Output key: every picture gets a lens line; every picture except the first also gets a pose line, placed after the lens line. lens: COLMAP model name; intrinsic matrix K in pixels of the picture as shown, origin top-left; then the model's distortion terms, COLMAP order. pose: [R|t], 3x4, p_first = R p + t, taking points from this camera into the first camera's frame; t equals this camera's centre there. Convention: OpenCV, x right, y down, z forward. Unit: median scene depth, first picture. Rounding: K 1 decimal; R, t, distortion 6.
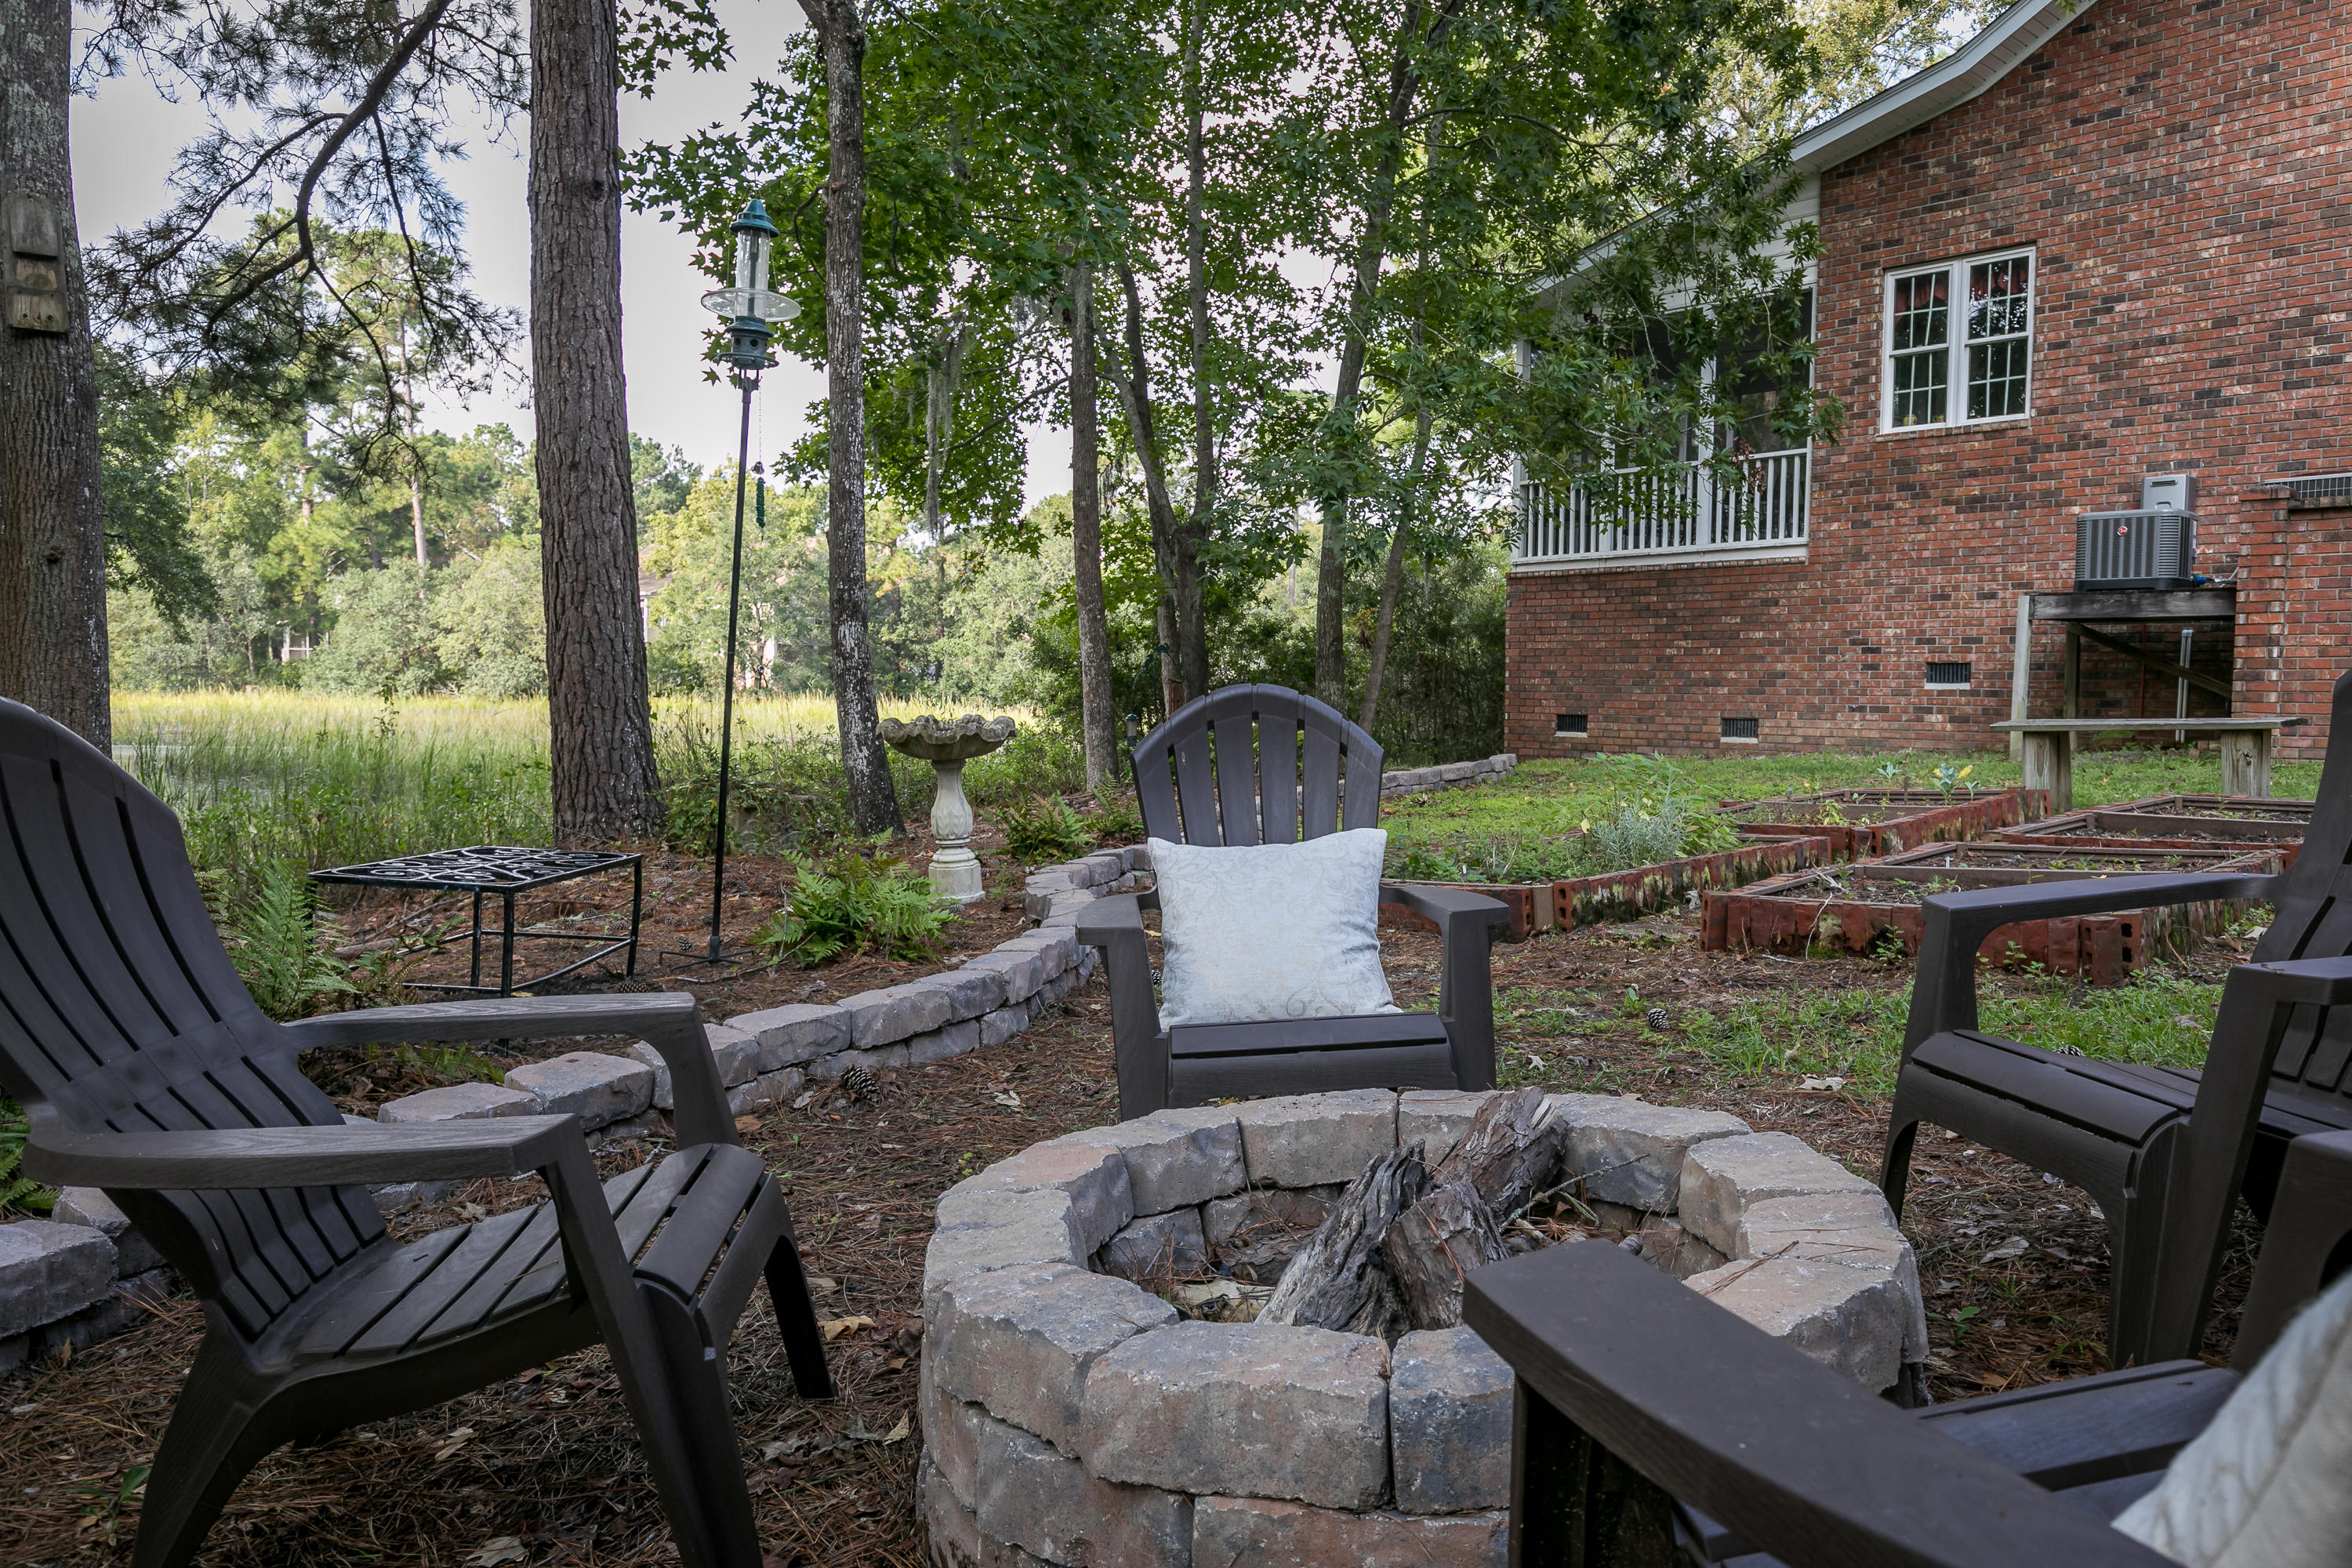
lens RADIAL K [[1667.2, 0, 1212.0], [0, 1667.2, 782.2], [0, 0, 1]] dist [0.010777, -0.003782]
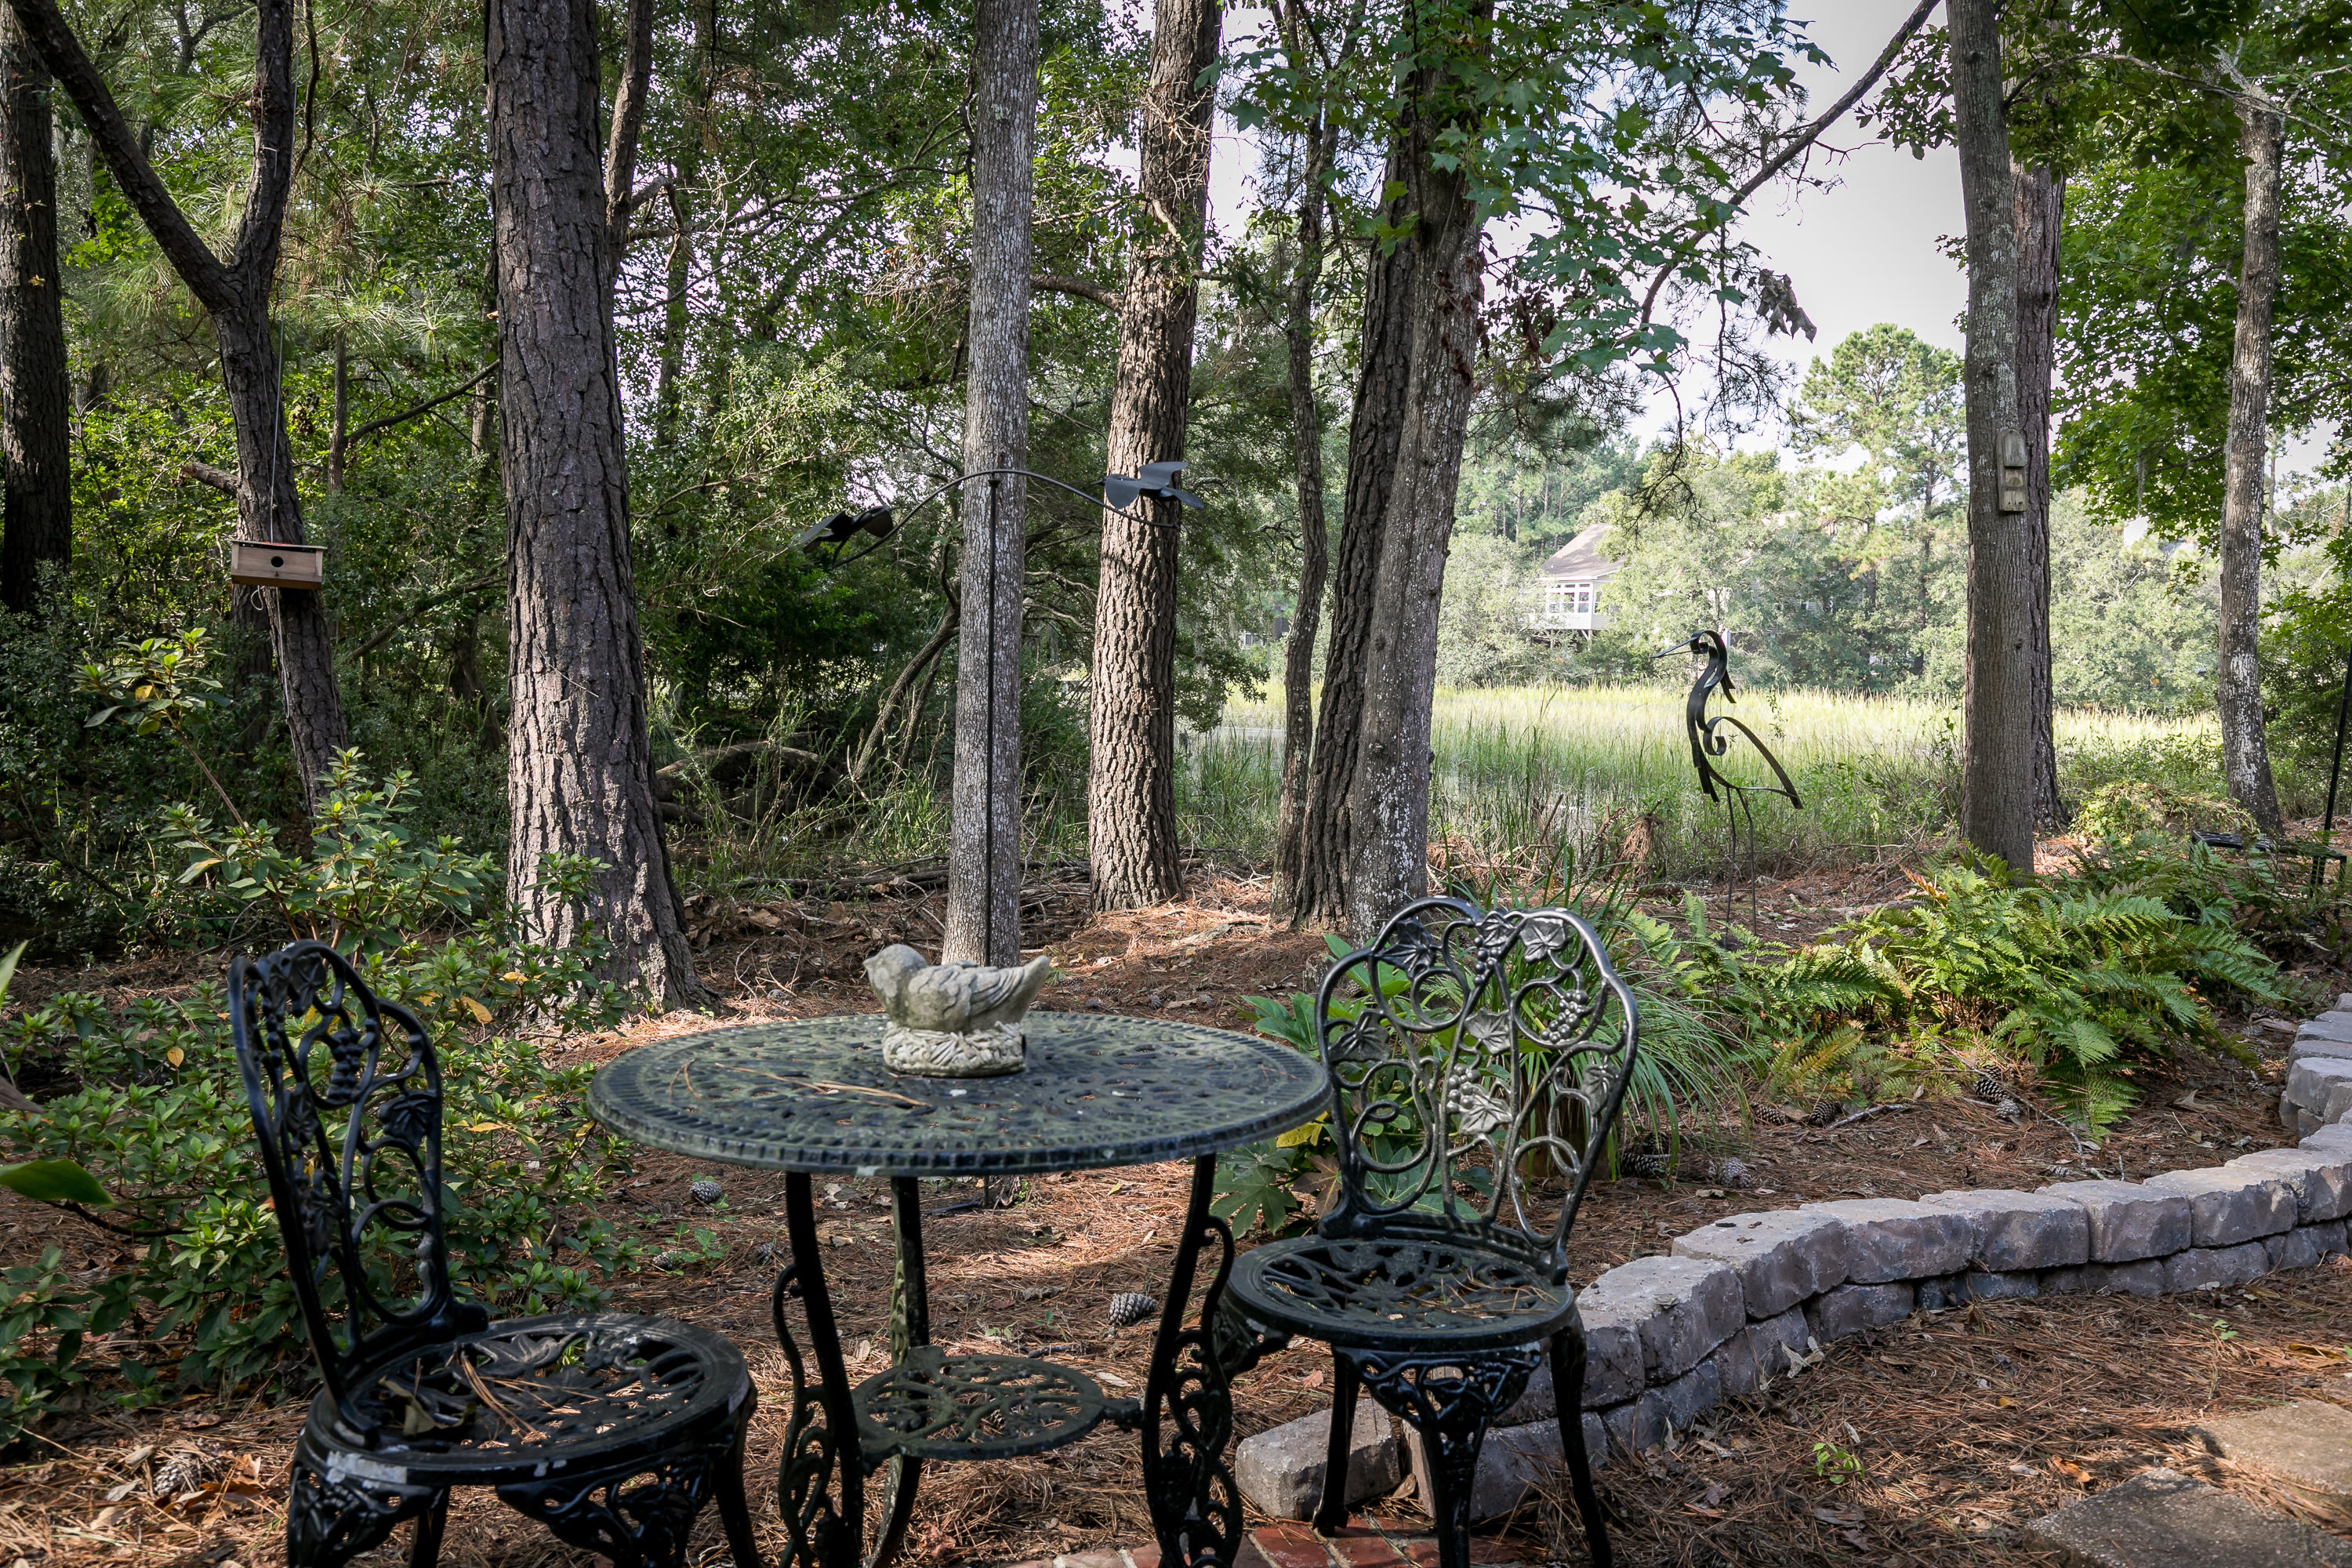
lens RADIAL K [[1891.8, 0, 1167.2], [0, 1891.8, 769.9], [0, 0, 1]] dist [0.013959, 0.003590]
pose [[0.872992, 0.042427, -0.485886, -0.133873], [-0.045659, 0.998944, 0.005190, 0.005726], [0.485593, 0.017654, 0.874007, -0.289629]]
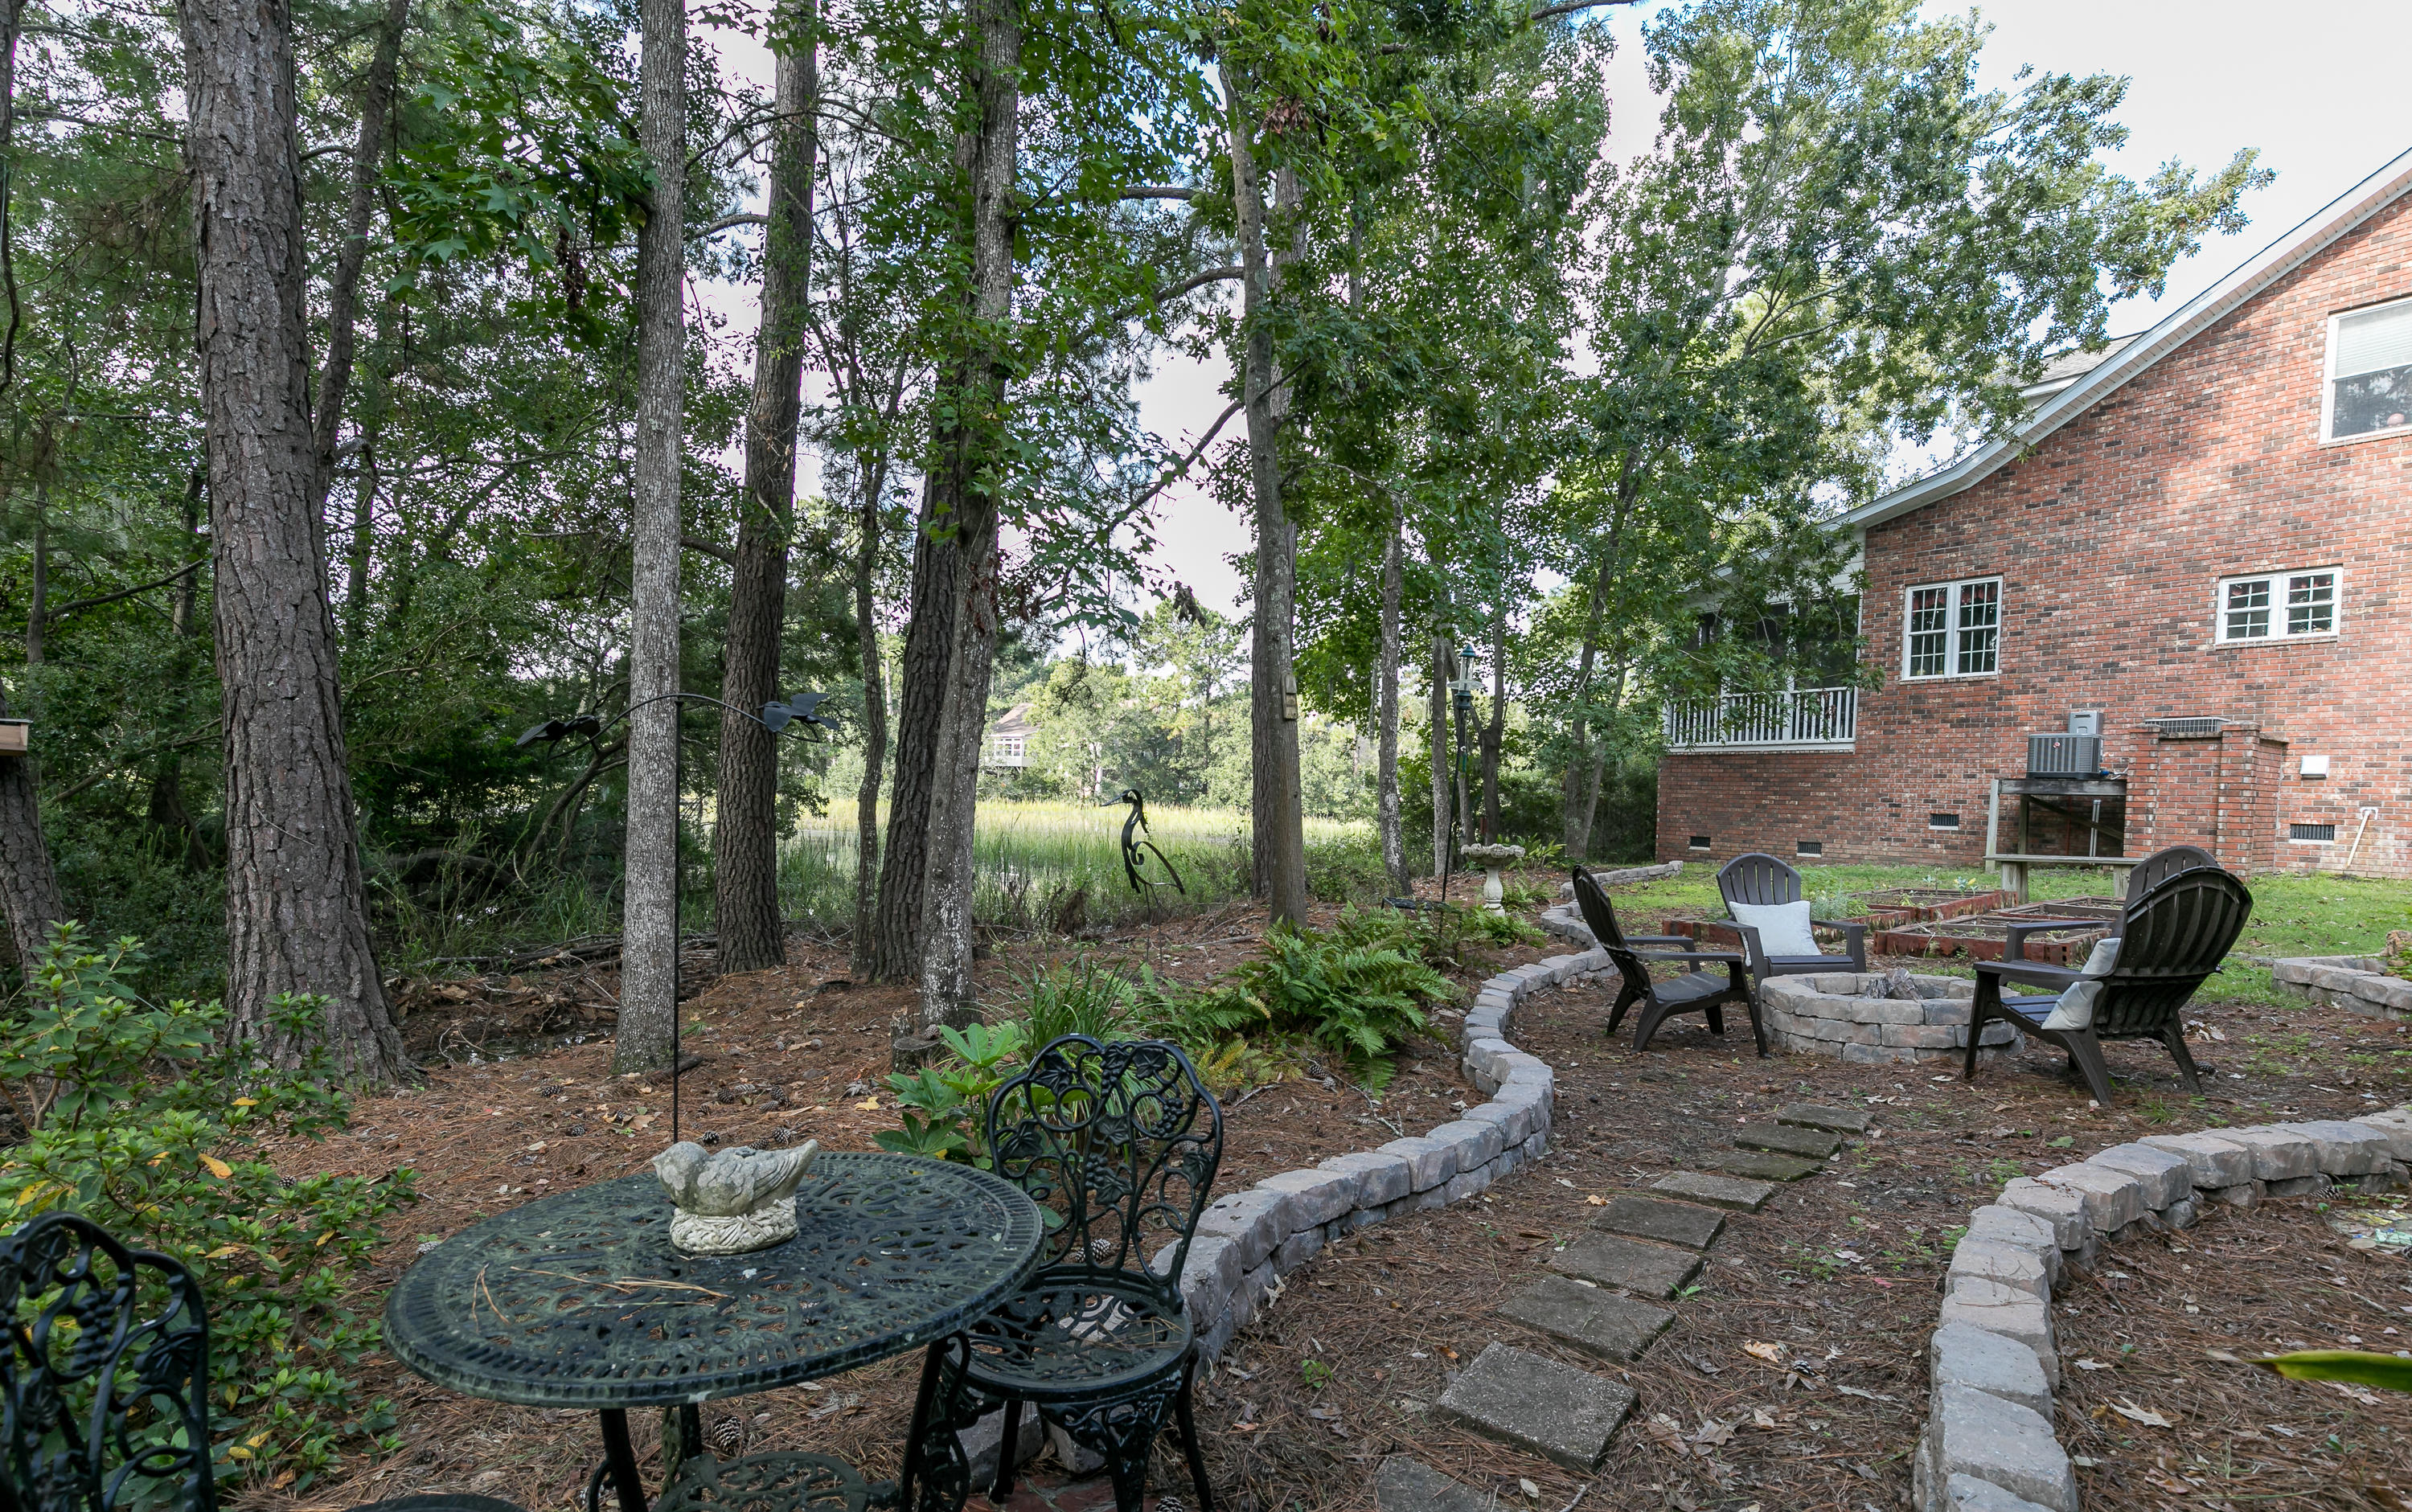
lens RADIAL K [[1152.1, 0, 1196.9], [0, 1152.1, 830.5], [0, 0, 1]] dist [0.011719, -0.001635]
pose [[0.990584, 0.023072, -0.134947, -0.156133], [-0.026672, 0.999333, -0.024929, -0.004340], [0.134282, 0.028294, 0.990539, -0.275867]]
